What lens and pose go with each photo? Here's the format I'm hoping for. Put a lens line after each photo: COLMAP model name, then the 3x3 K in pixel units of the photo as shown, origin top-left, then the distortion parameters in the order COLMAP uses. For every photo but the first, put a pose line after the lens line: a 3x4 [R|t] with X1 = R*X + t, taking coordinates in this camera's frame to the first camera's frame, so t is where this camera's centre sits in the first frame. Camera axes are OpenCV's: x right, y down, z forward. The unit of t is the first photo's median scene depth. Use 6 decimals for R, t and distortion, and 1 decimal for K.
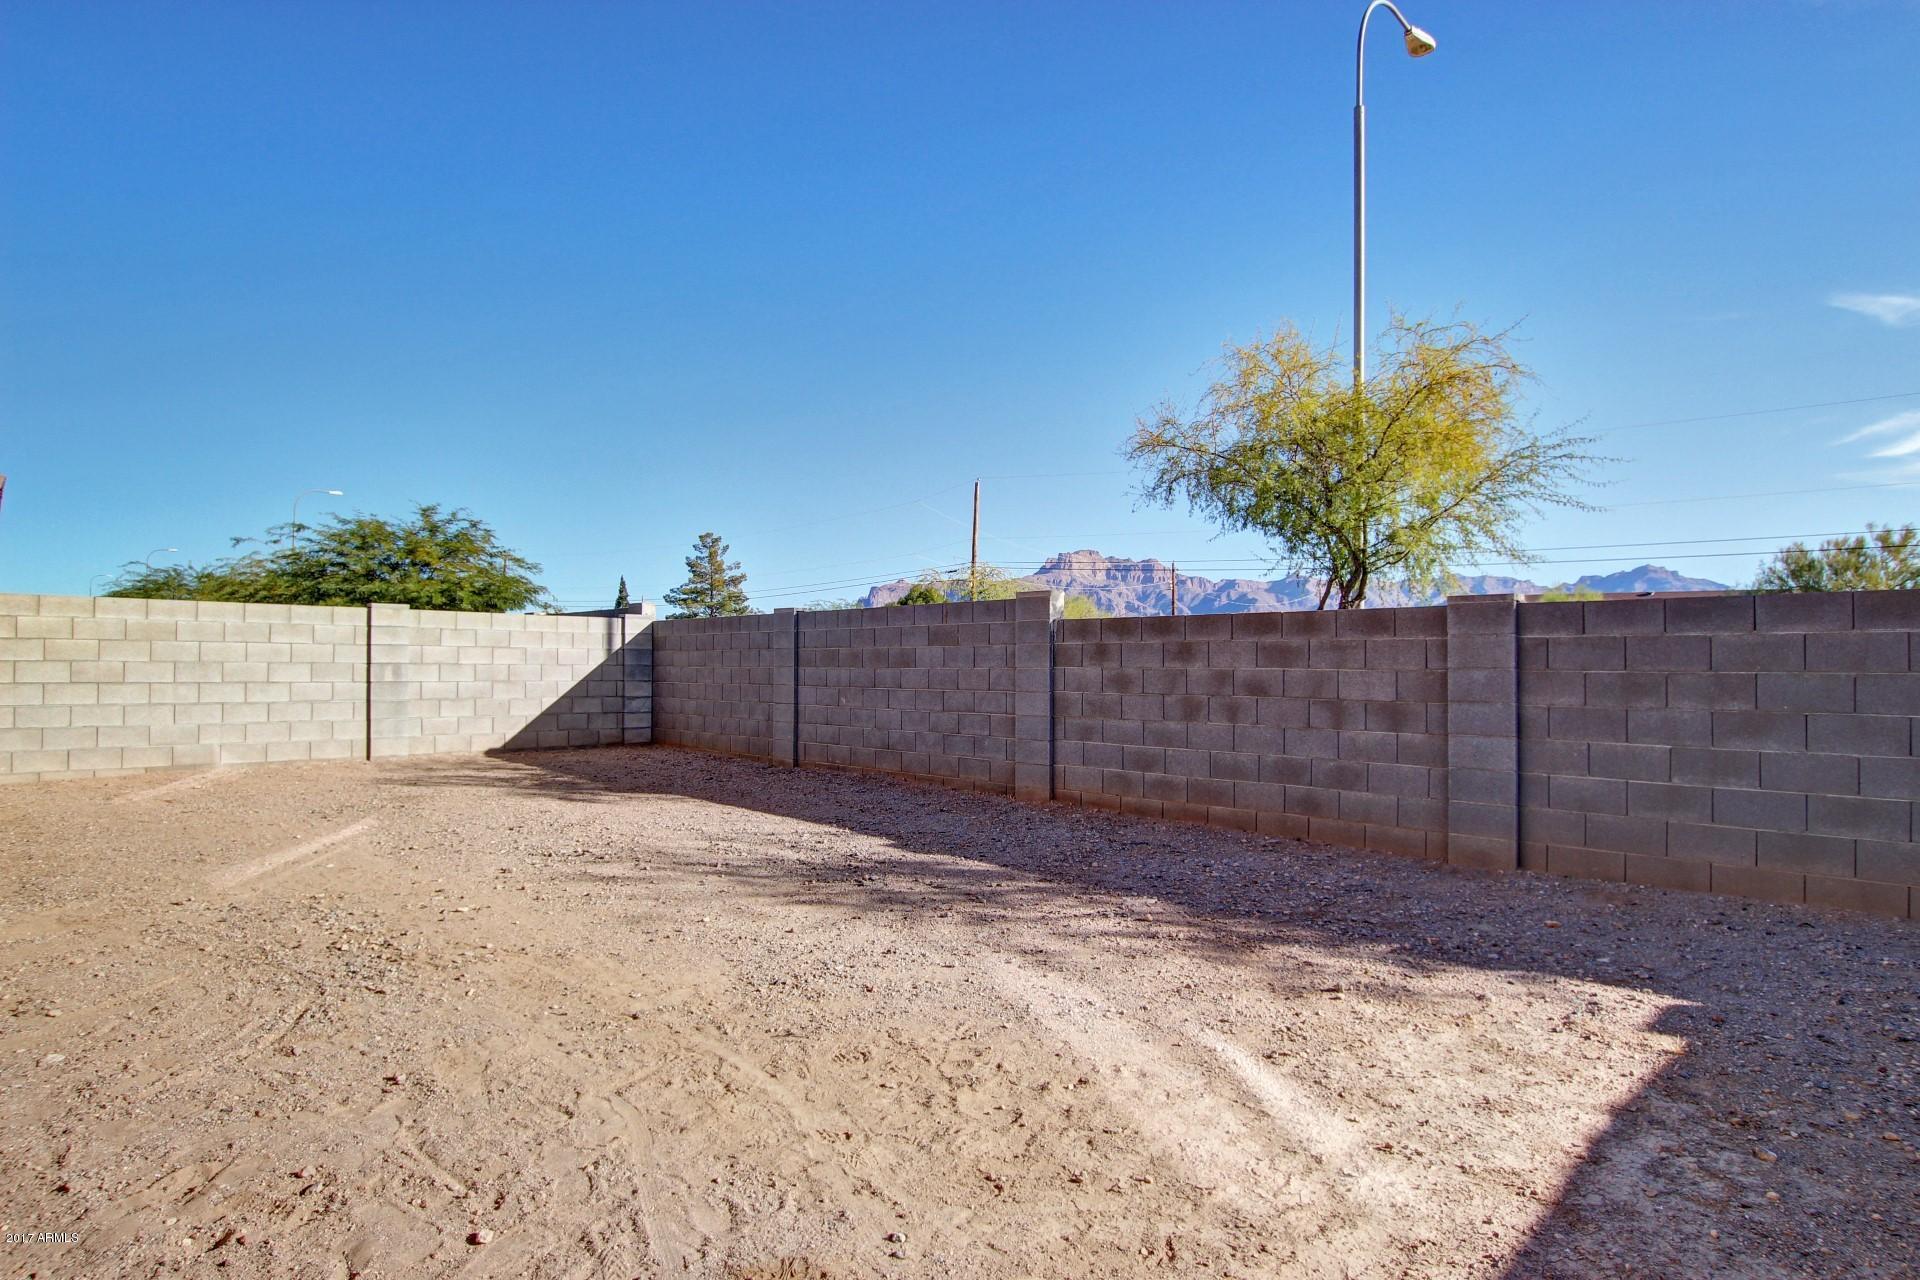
lens RADIAL K [[1013.4, 0, 951.2], [0, 1013.4, 647.7], [0, 0, 1]] dist [0.004406, 0.000268]
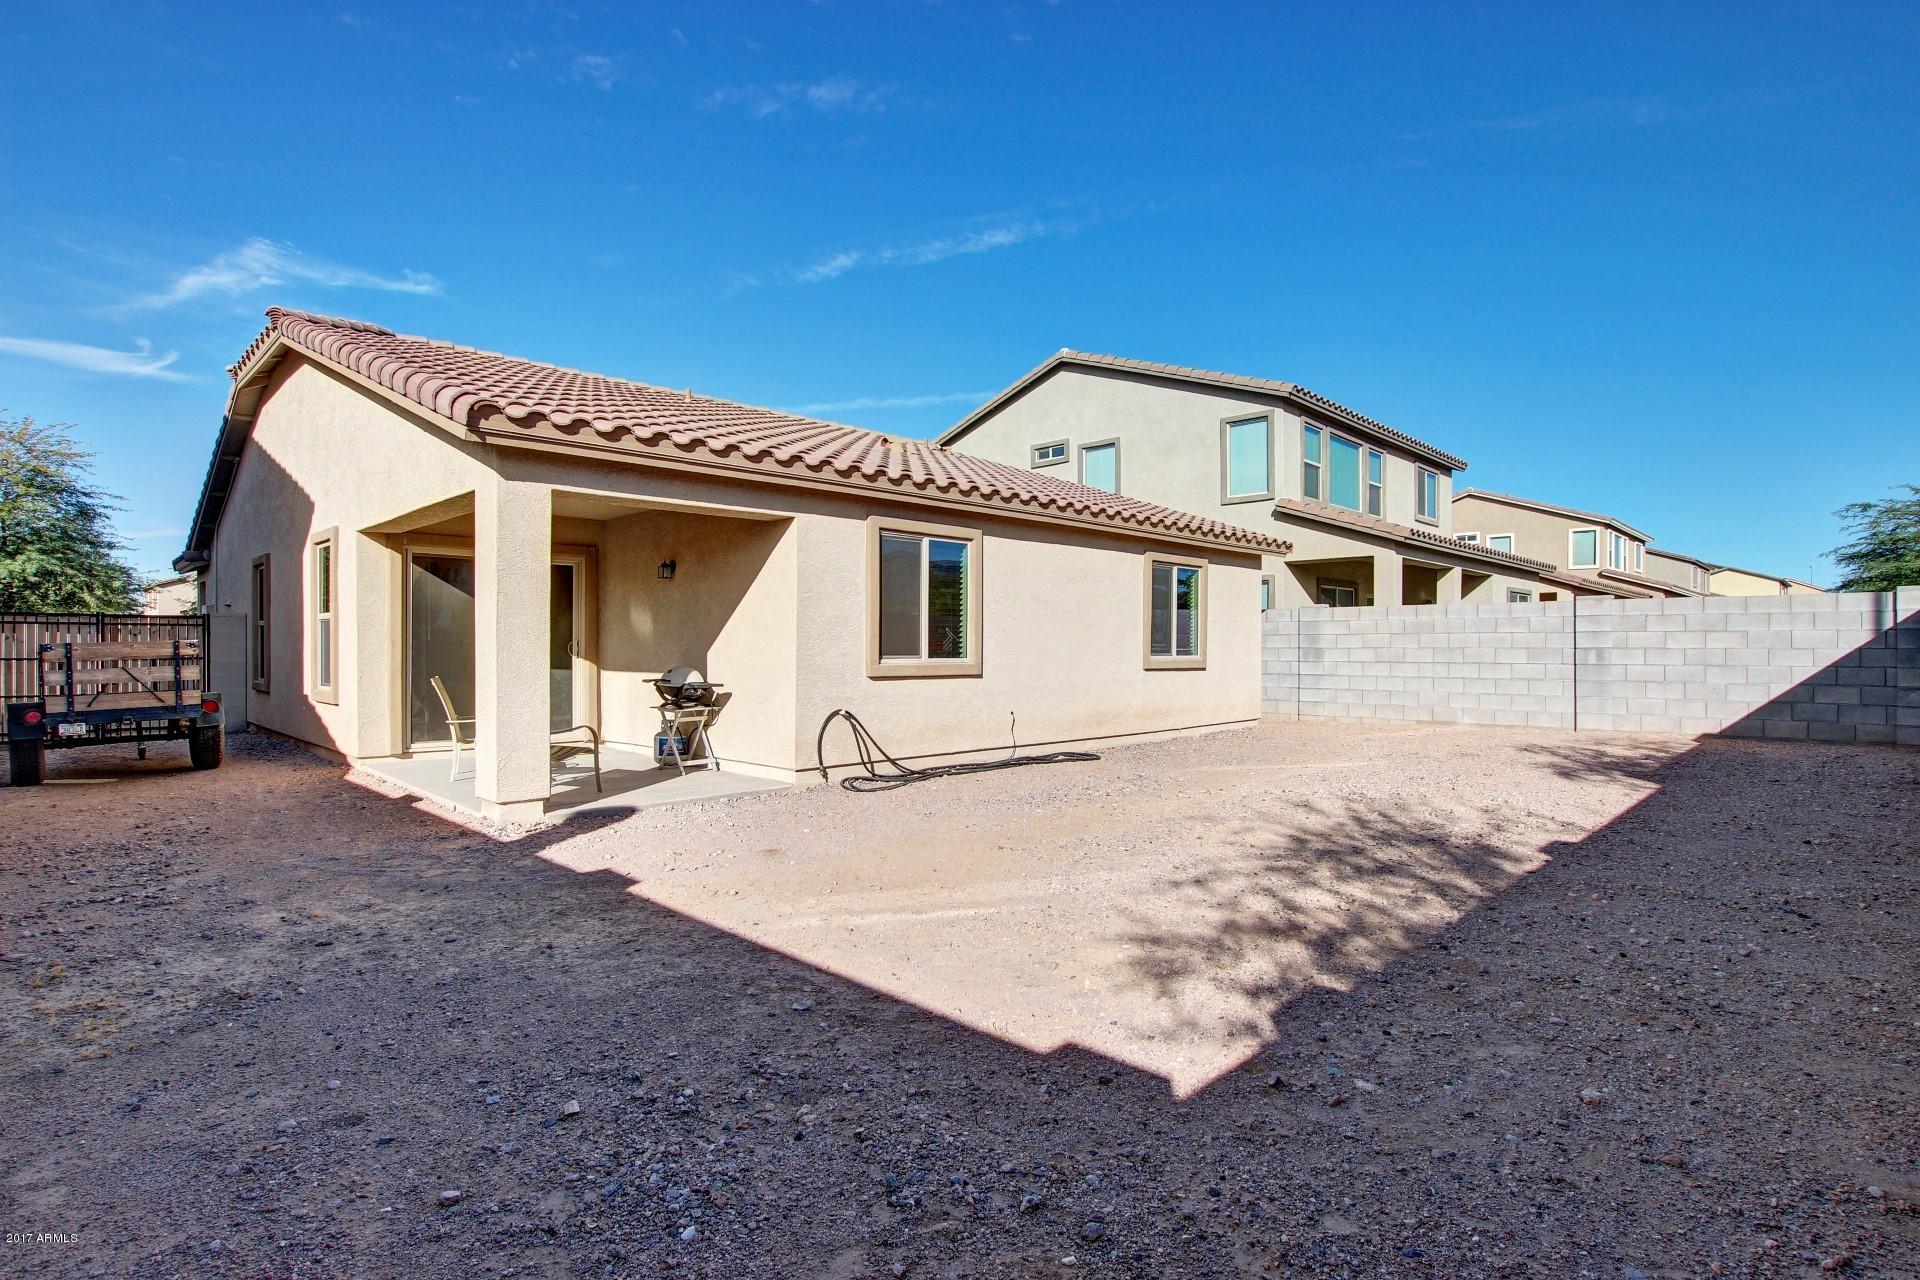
lens RADIAL K [[894.6, 0, 962.1], [0, 894.6, 645.7], [0, 0, 1]] dist [0.003088, -0.000149]
pose [[0.051648, -0.010461, -0.998611, 0.393961], [0.017973, 0.999793, -0.009544, 0.009355], [0.998504, -0.017455, 0.051825, 0.234671]]
